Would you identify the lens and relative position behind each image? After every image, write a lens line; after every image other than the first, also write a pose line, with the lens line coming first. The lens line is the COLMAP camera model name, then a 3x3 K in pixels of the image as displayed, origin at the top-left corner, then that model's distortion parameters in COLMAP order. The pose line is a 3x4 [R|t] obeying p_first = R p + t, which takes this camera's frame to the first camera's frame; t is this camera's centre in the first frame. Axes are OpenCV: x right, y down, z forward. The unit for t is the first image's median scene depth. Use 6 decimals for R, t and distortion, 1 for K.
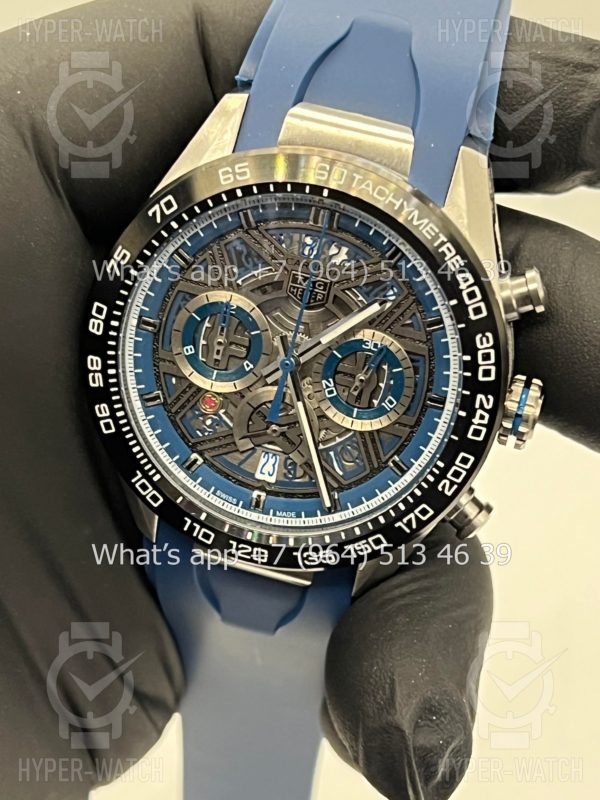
lens RADIAL K [[1899.9, 0, 301.8], [0, 1899.9, 401.7], [0, 0, 1]] dist [0.229456, 0.000000]
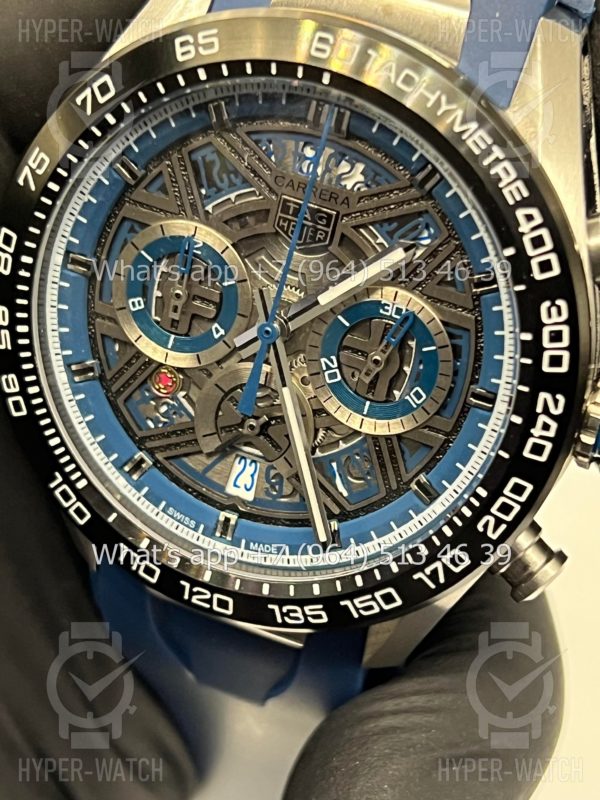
lens RADIAL K [[1899.9, 0, 306.3], [0, 1899.9, 398.4], [0, 0, 1]] dist [0.229456, 0.000000]
pose [[0.991278, 0.057057, -0.118794, 0.088106], [-0.054709, 0.998239, 0.022940, -0.012174], [0.119894, -0.016241, 0.992654, 0.320025]]
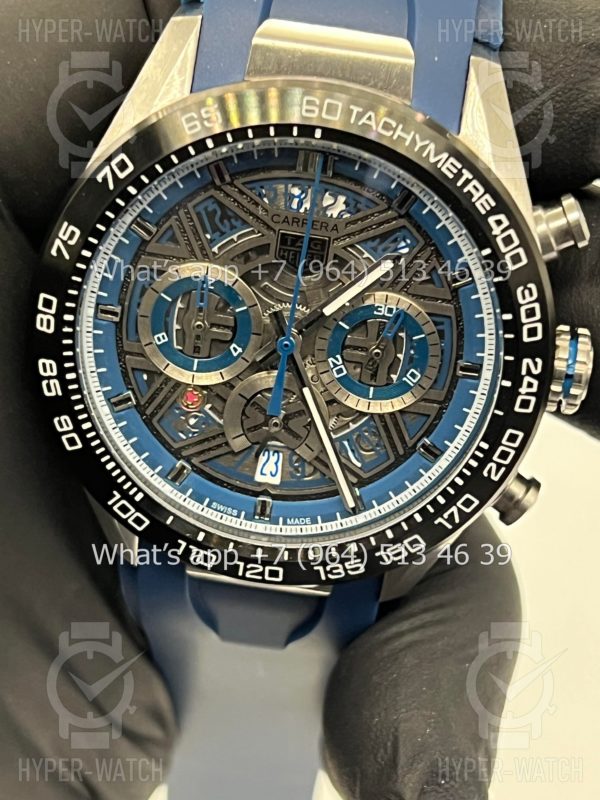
lens RADIAL K [[1899.9, 0, 308.2], [0, 1899.9, 407.8], [0, 0, 1]] dist [0.229456, 0.000000]
pose [[0.989483, -0.113500, 0.089676, -0.074422], [0.105873, 0.990682, 0.085674, -0.061773], [-0.098564, -0.075278, 0.992279, 0.182502]]
